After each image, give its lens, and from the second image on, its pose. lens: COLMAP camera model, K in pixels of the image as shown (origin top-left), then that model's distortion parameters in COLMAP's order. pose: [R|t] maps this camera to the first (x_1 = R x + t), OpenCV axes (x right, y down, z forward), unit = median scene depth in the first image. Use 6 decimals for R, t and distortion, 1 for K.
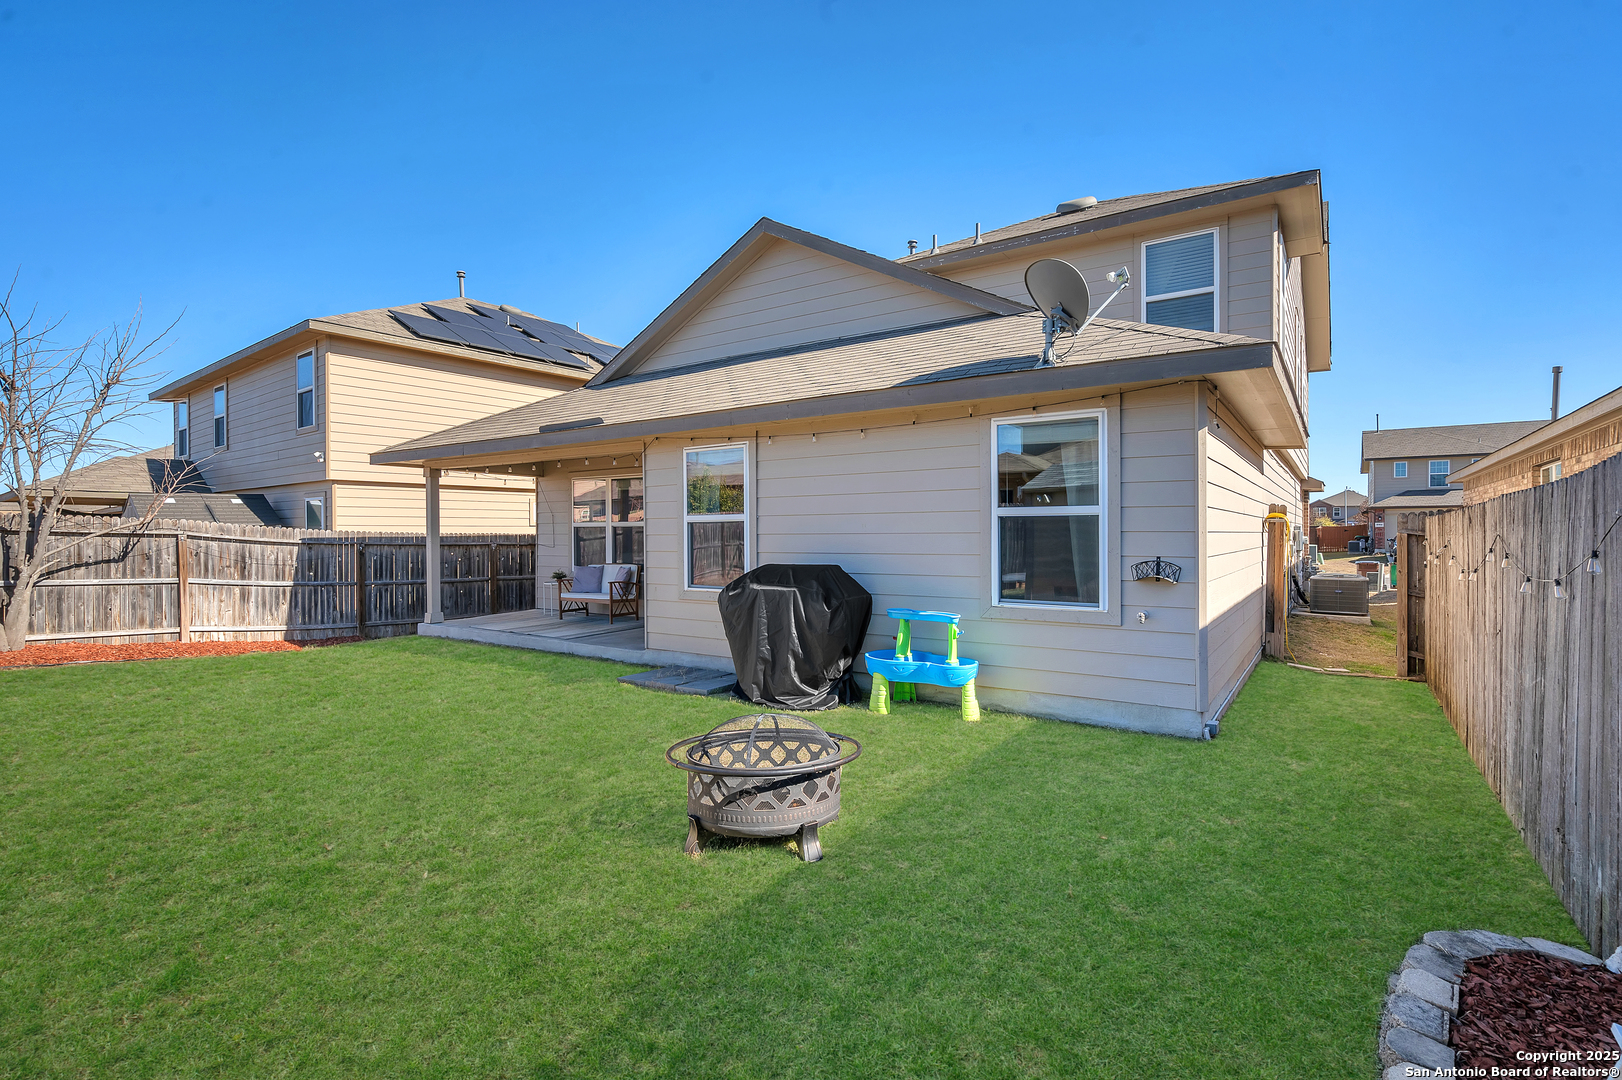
lens RADIAL K [[756.5, 0, 811.1], [0, 756.5, 534.0], [0, 0, 1]] dist [-0.001432, -0.000157]
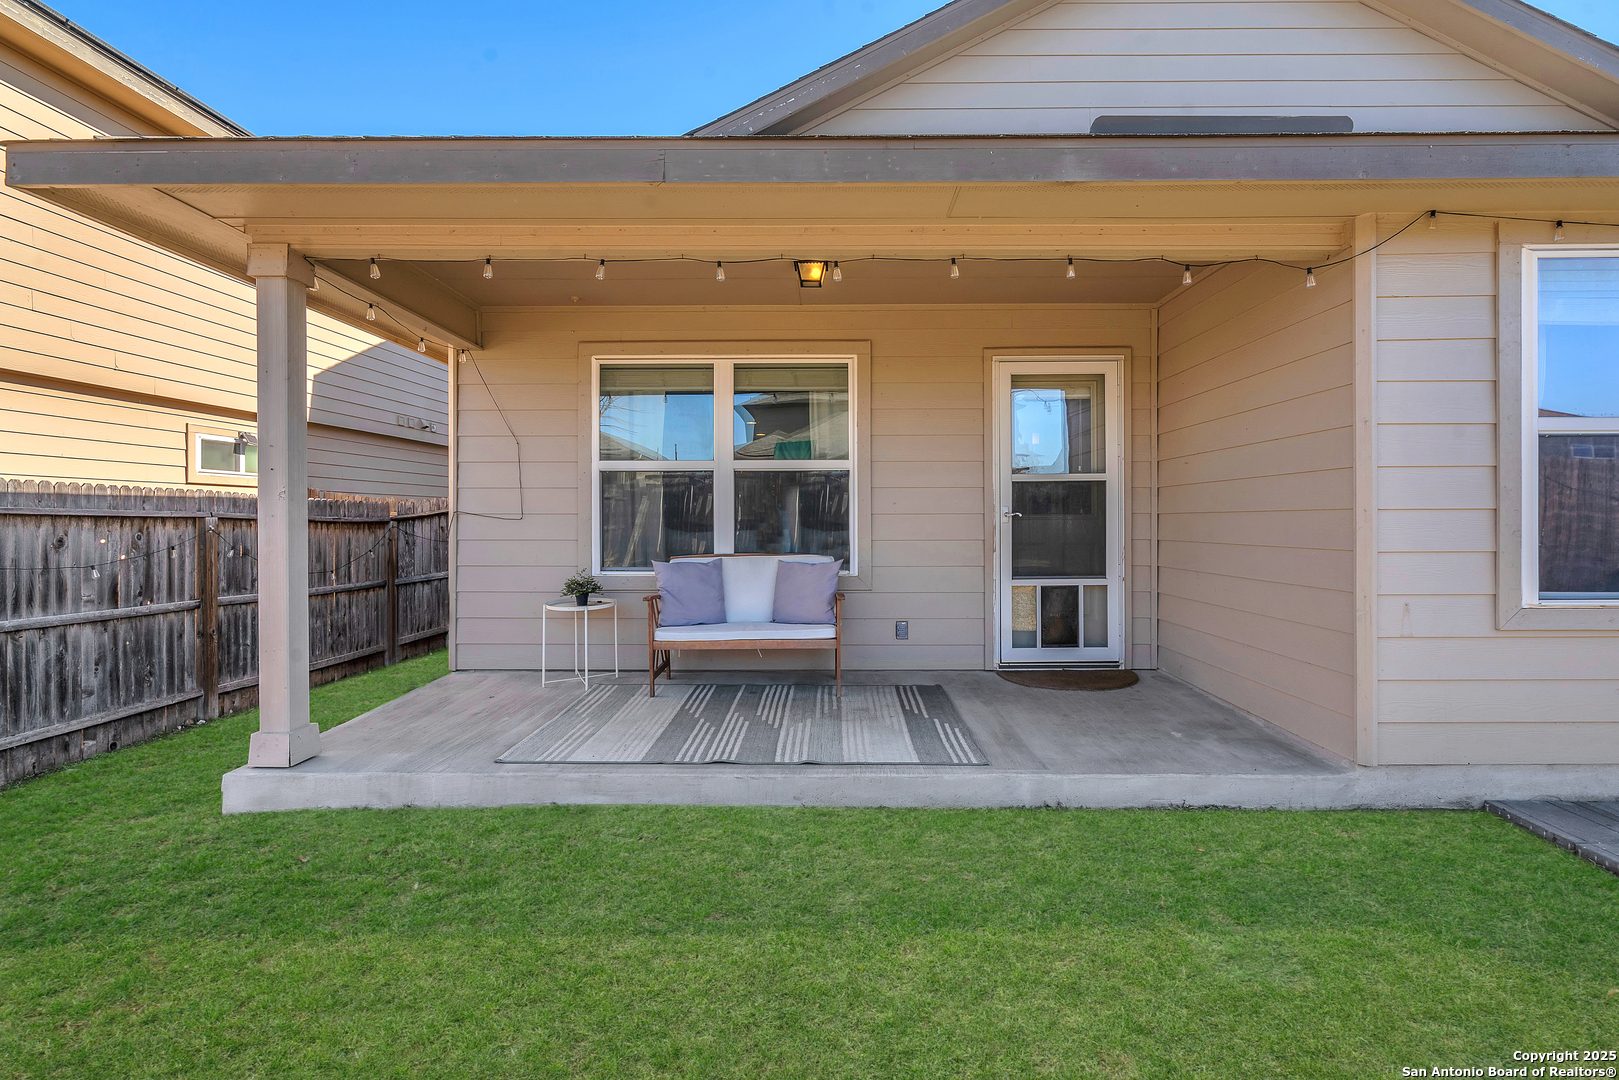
lens RADIAL K [[773.5, 0, 821.3], [0, 773.5, 517.6], [0, 0, 1]] dist [-0.002094, -0.000326]
pose [[0.828729, 0.003099, 0.559641, -0.645488], [0.000737, 0.999978, -0.006628, 0.028186], [-0.559649, 0.005905, 0.828708, 0.810965]]
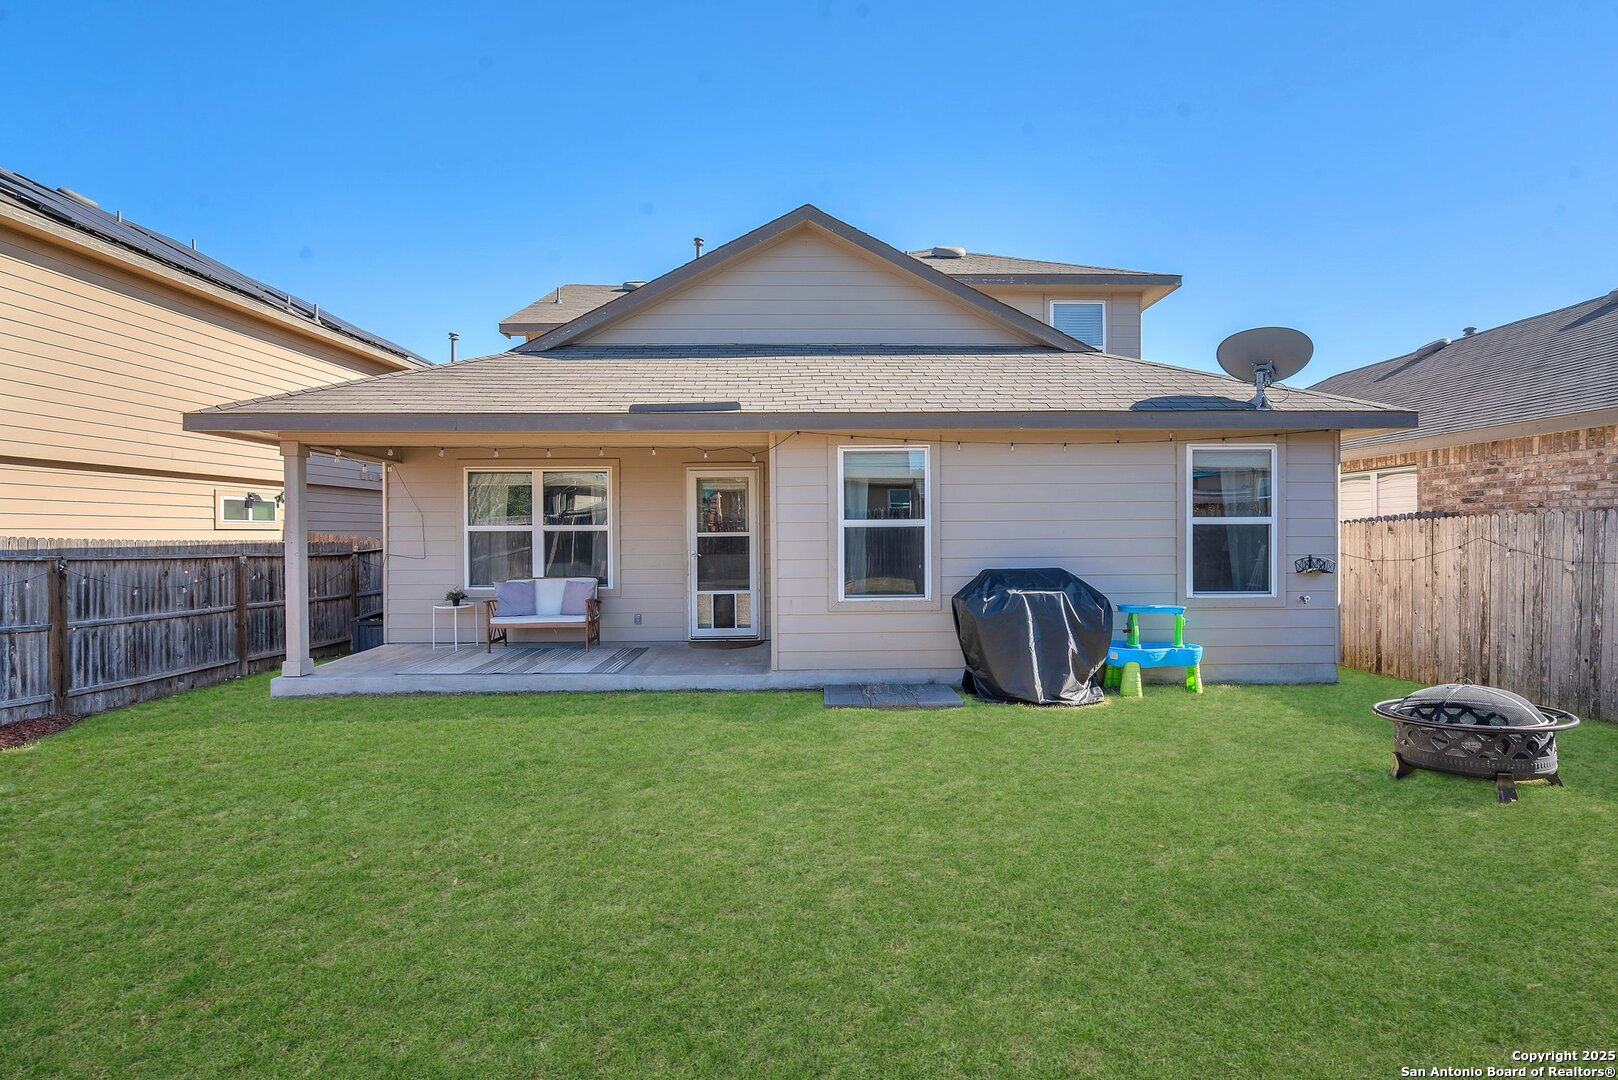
lens RADIAL K [[757.5, 0, 813.3], [0, 757.5, 536.6], [0, 0, 1]] dist [-0.000729, 0.000060]
pose [[0.813692, -0.003173, 0.581288, -0.674825], [0.003780, 0.999993, 0.000167, -0.004219], [-0.581285, 0.002061, 0.813698, 0.252903]]
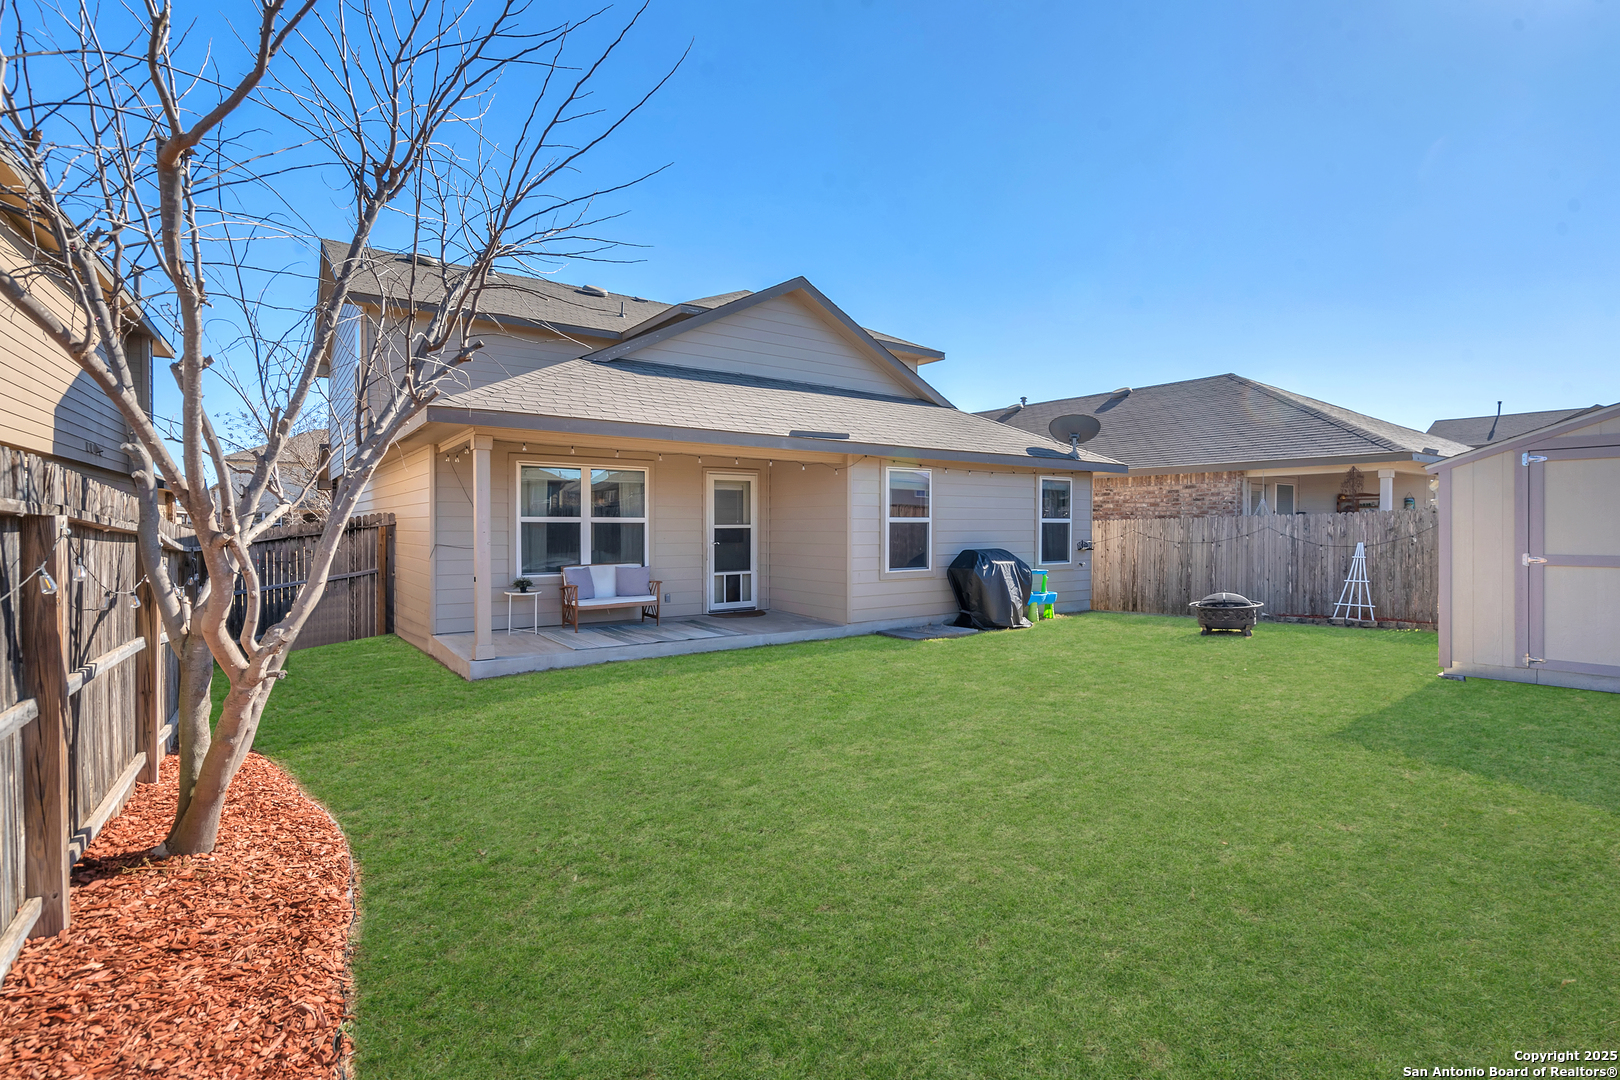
lens RADIAL K [[772.8, 0, 811.1], [0, 772.8, 524.7], [0, 0, 1]] dist [-0.002720, -0.000509]
pose [[0.338657, 0.005738, 0.940893, -1.397028], [-0.000079, 0.999982, -0.006070, -0.002501], [-0.940910, 0.001981, 0.338651, 0.614105]]
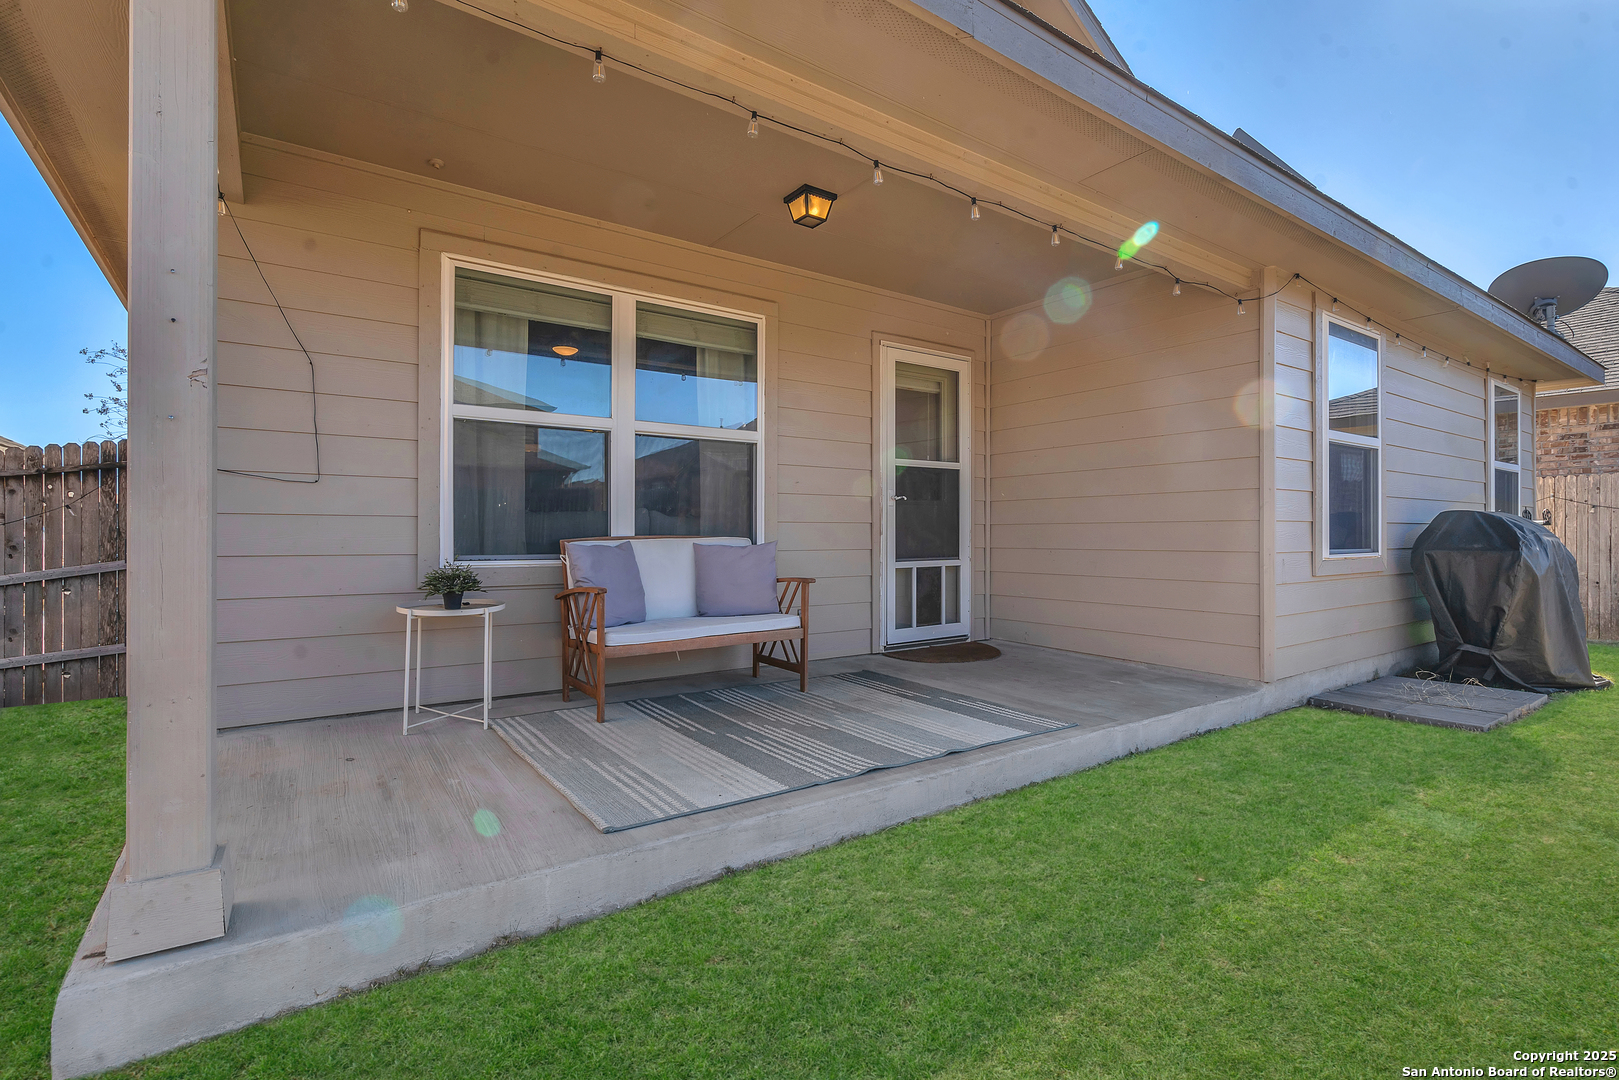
lens RADIAL K [[762.2, 0, 808.2], [0, 762.2, 525.1], [0, 0, 1]] dist [-0.002172, 0.000211]
pose [[0.339869, 0.016477, 0.940328, -0.779300], [0.000255, 0.999845, -0.017612, 0.054337], [-0.940473, 0.006226, 0.339812, 1.089989]]
